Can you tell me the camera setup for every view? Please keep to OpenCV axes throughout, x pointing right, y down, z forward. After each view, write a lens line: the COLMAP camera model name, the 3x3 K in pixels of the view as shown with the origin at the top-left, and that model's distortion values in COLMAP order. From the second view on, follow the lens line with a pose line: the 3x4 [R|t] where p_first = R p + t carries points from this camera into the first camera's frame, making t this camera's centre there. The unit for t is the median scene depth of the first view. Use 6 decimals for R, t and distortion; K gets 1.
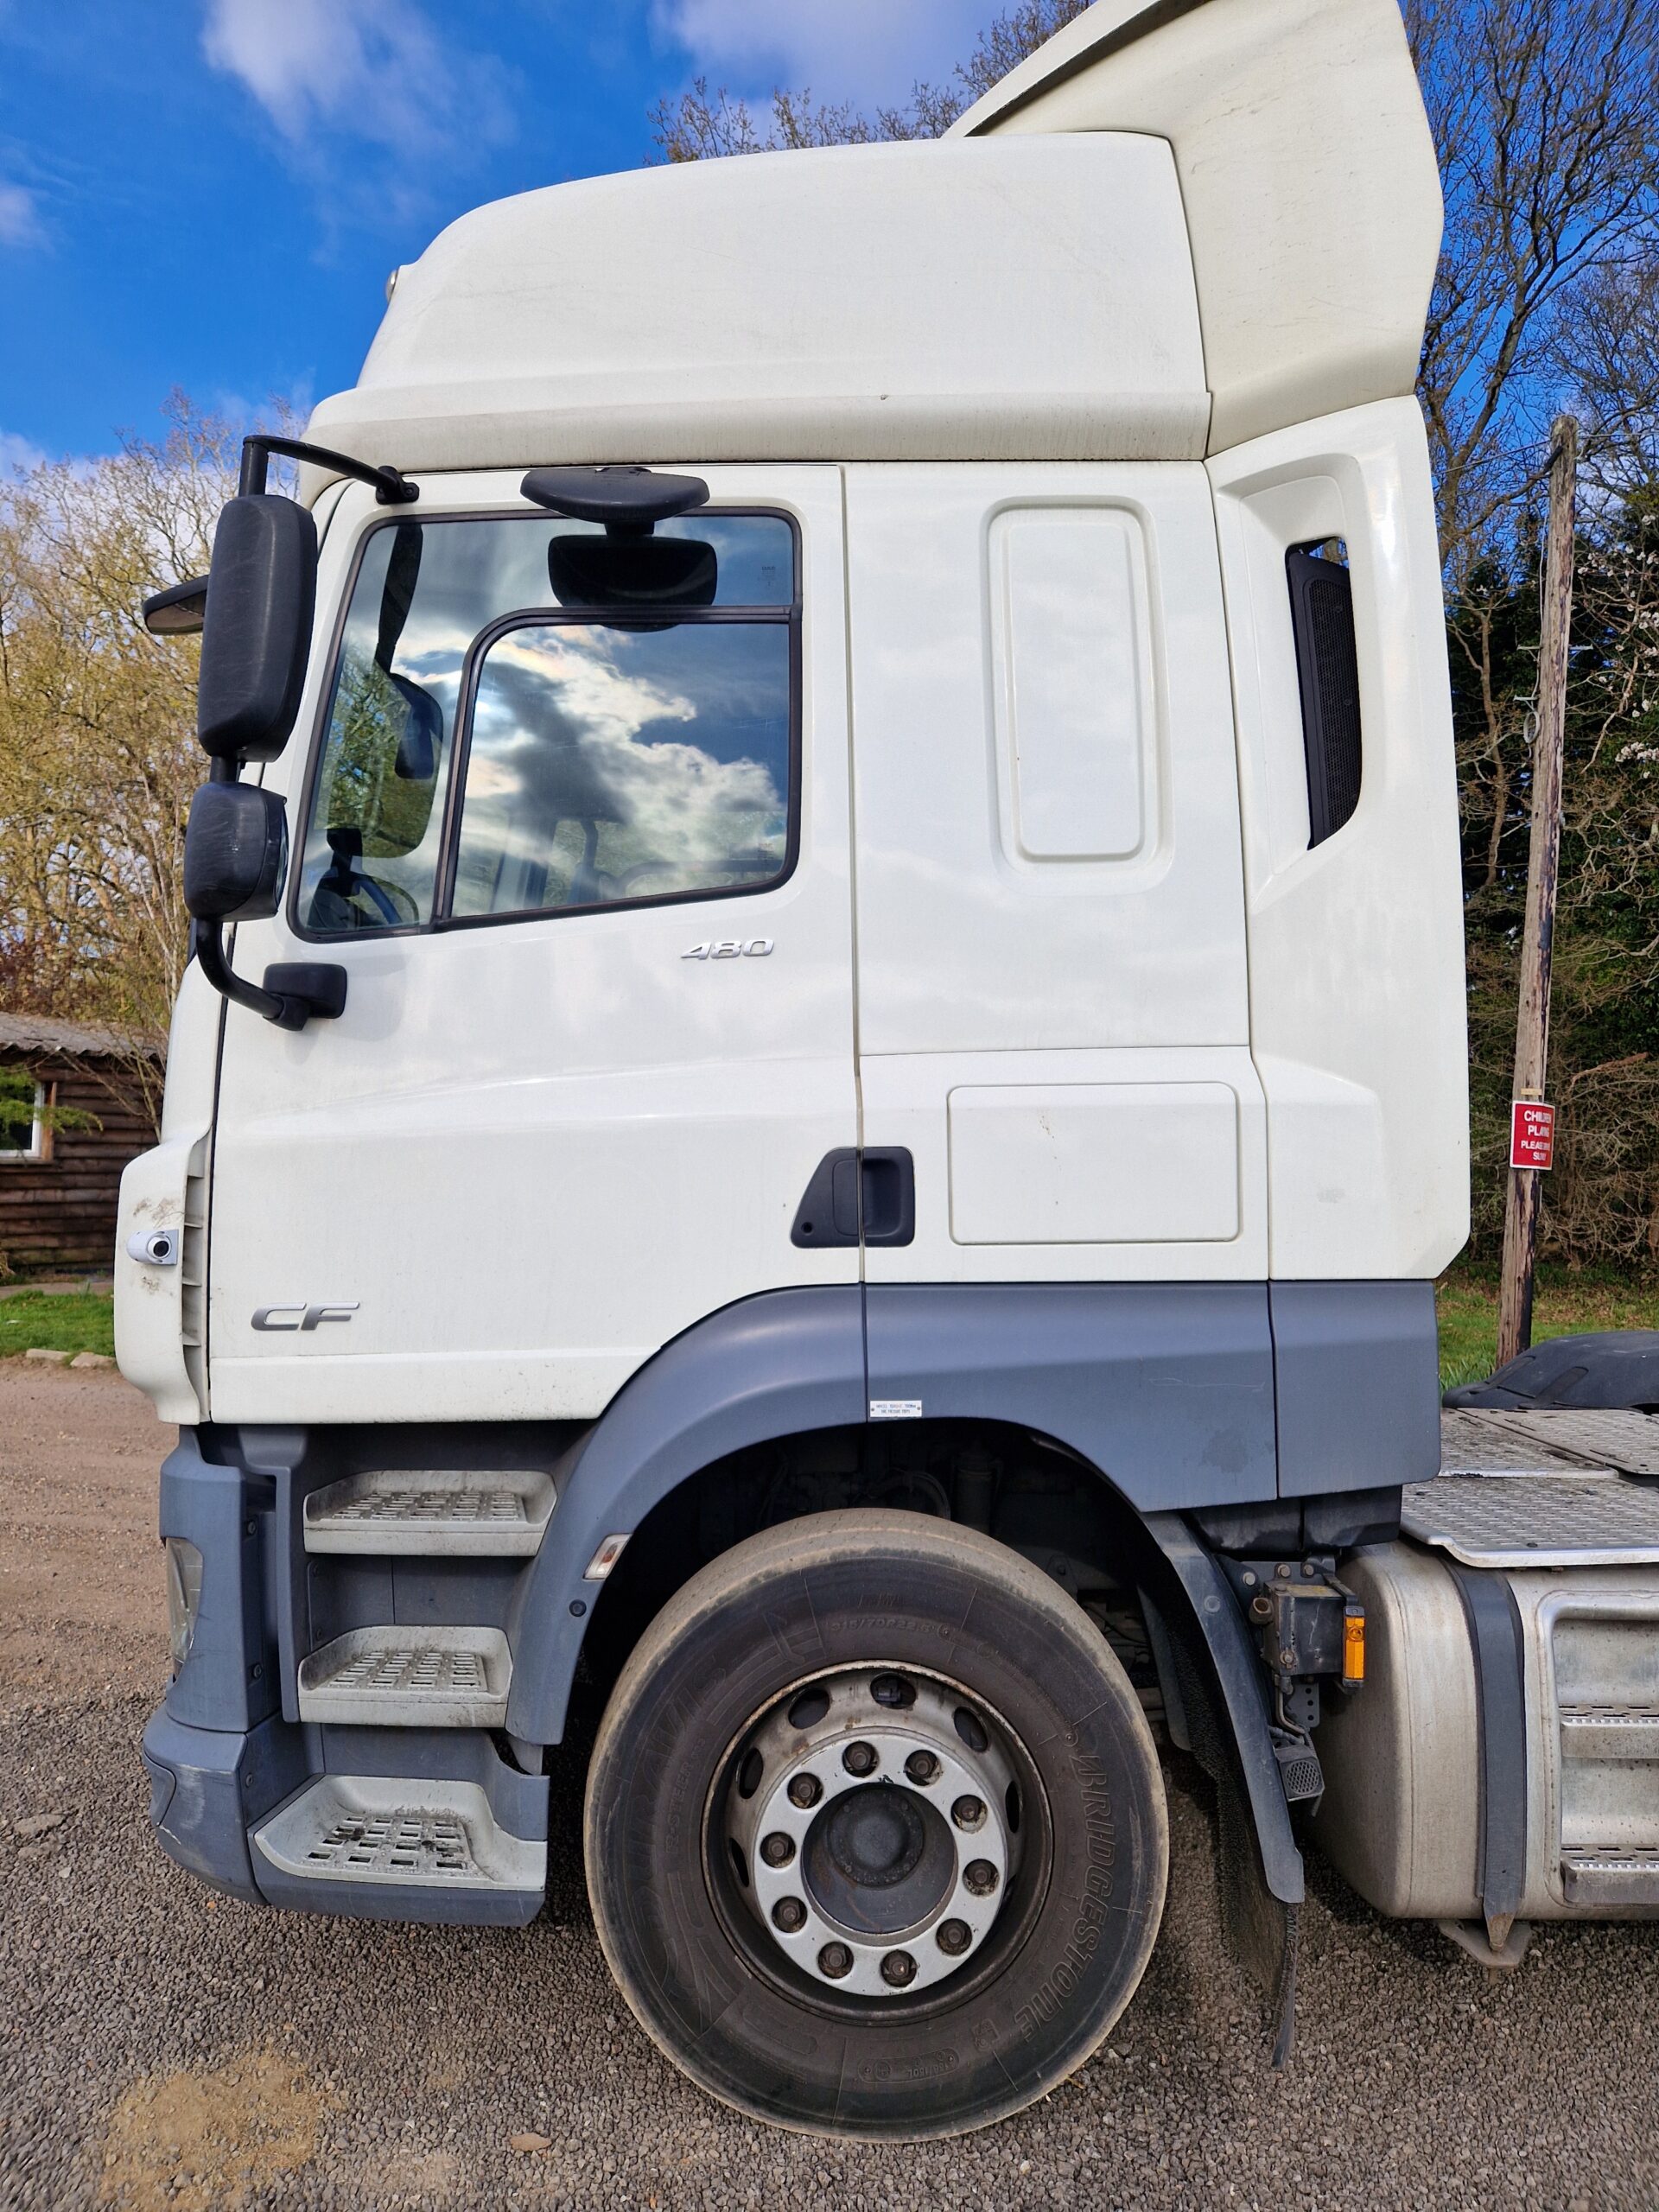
lens RADIAL K [[1471.7, 0, 826.5], [0, 1471.7, 1102.4], [0, 0, 1]] dist [0.071211, -0.060507]
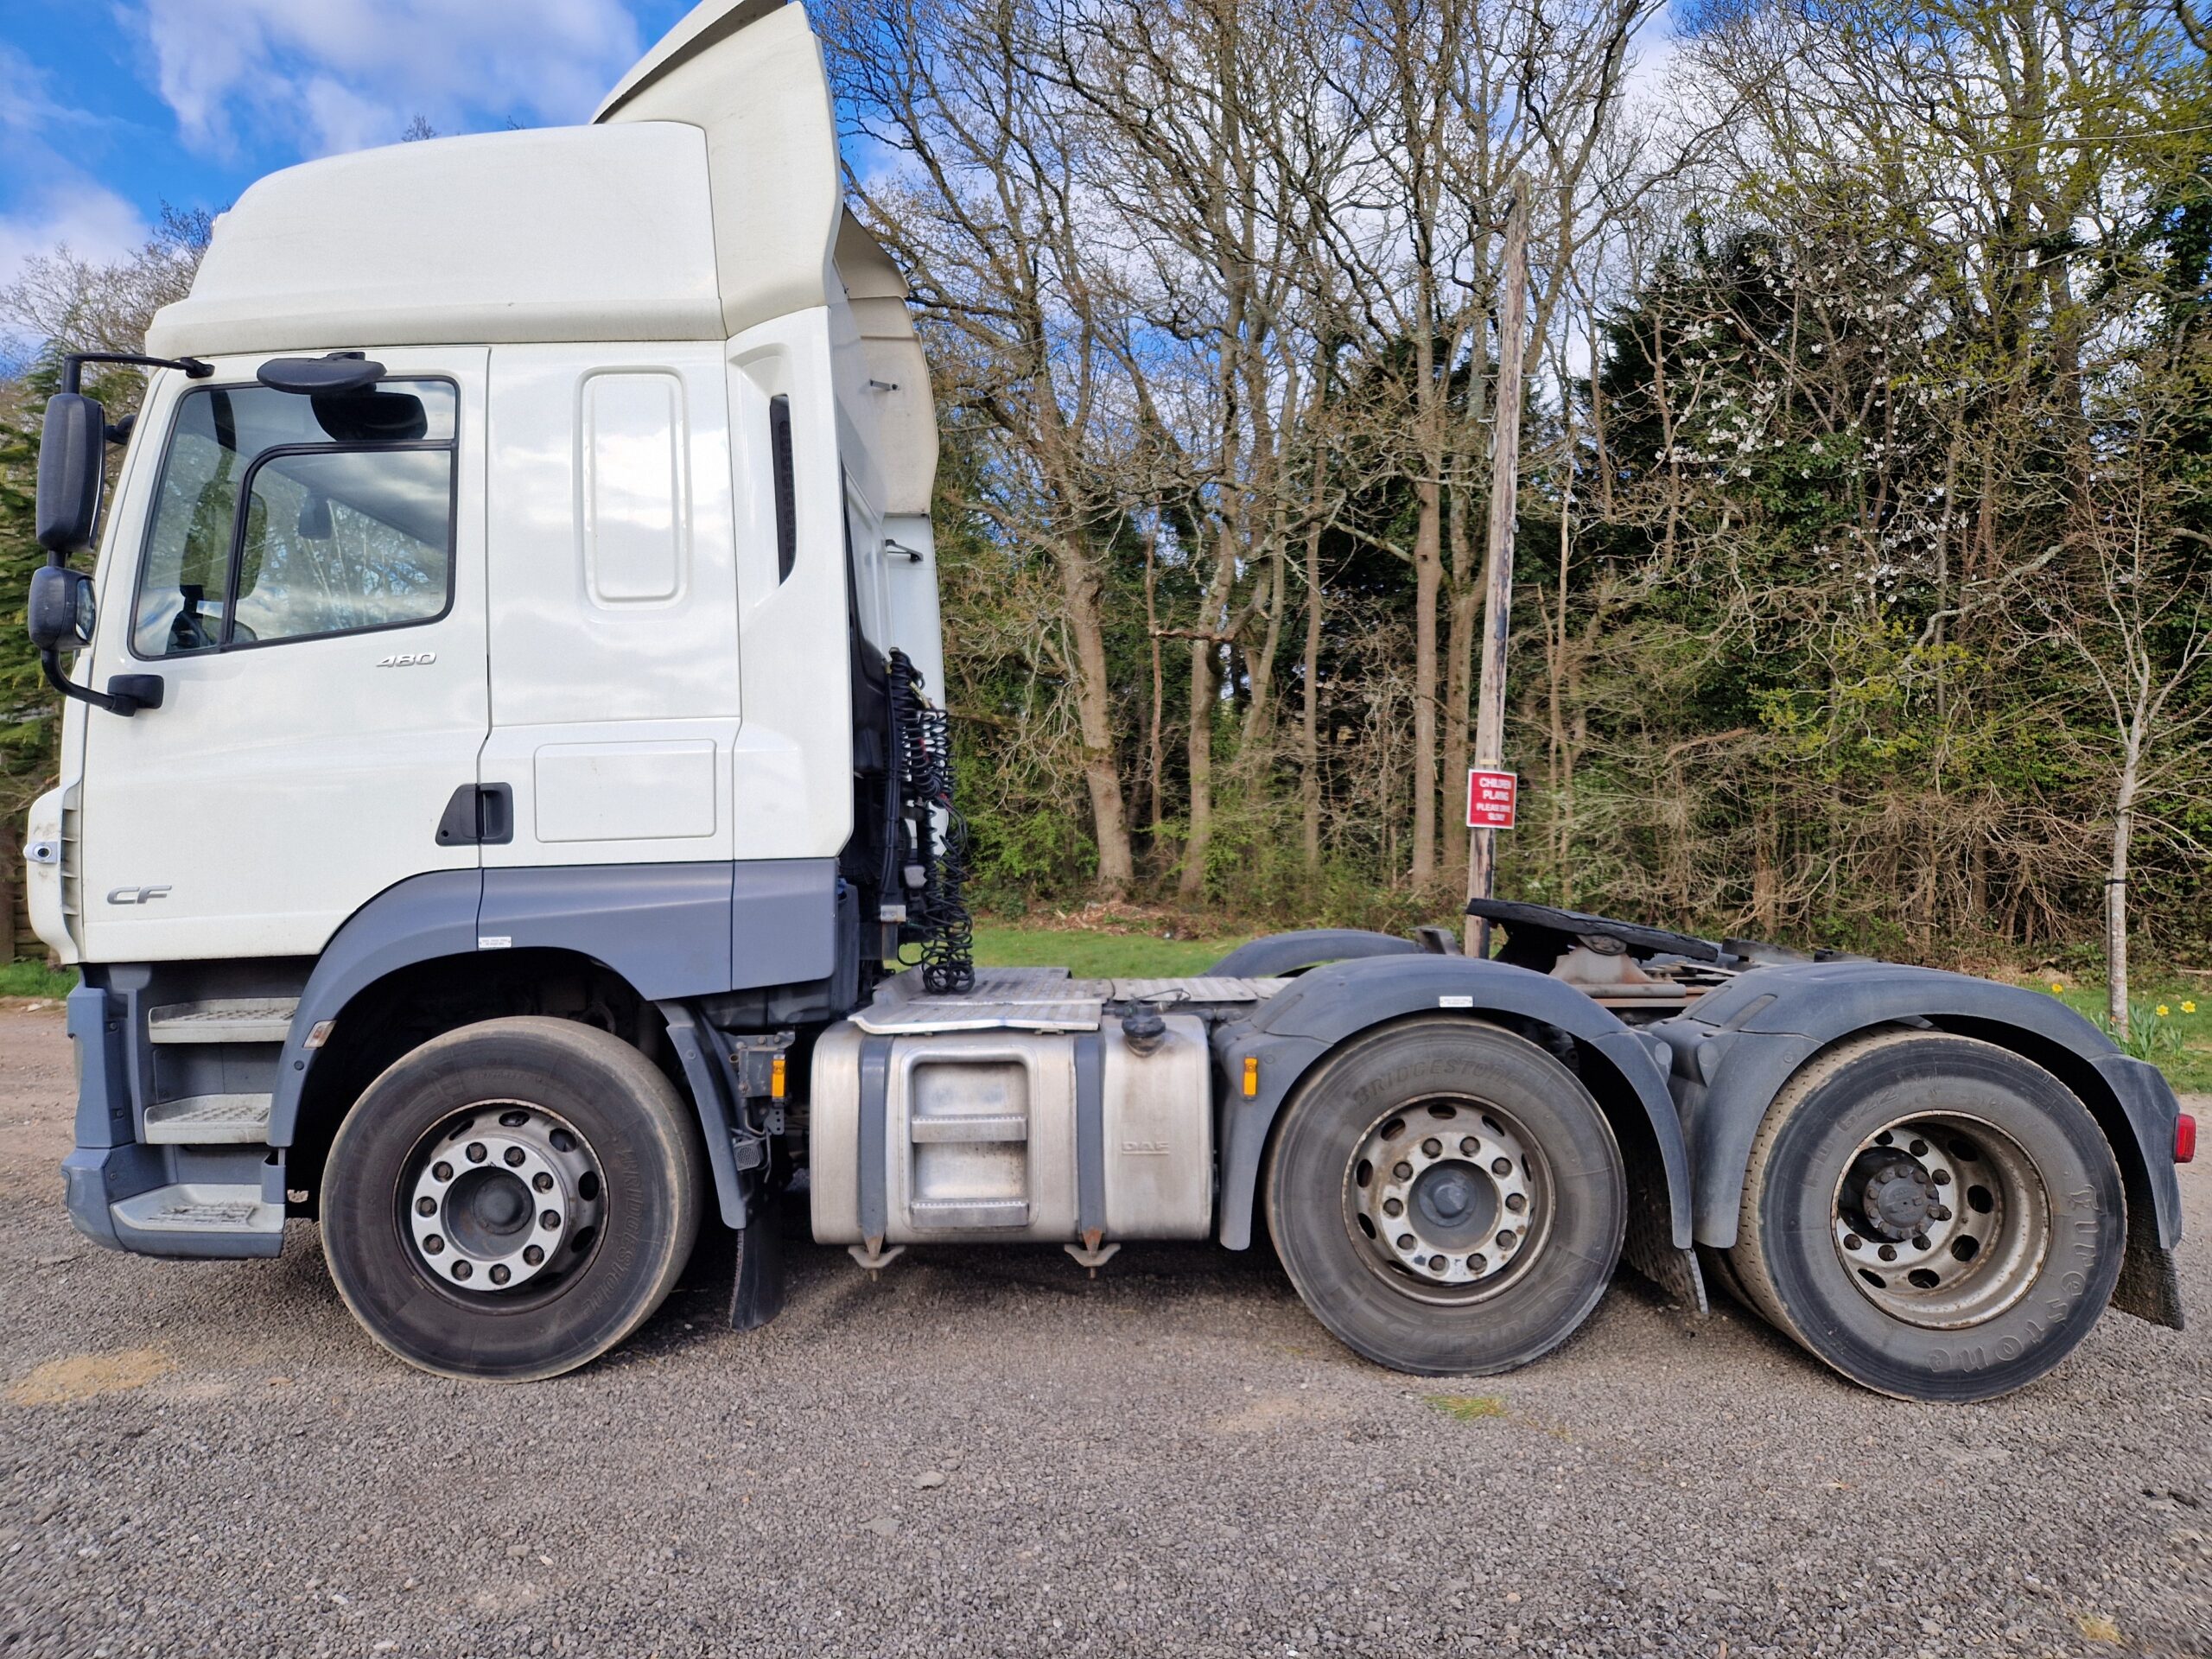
lens RADIAL K [[1471.7, 0, 1114.1], [0, 1471.7, 839.1], [0, 0, 1]] dist [0.071211, -0.060507]
pose [[0.999665, -0.019486, -0.017012, 0.742227], [0.019939, 0.999439, 0.026908, 0.061758], [0.016478, -0.027238, 0.999493, -0.612489]]
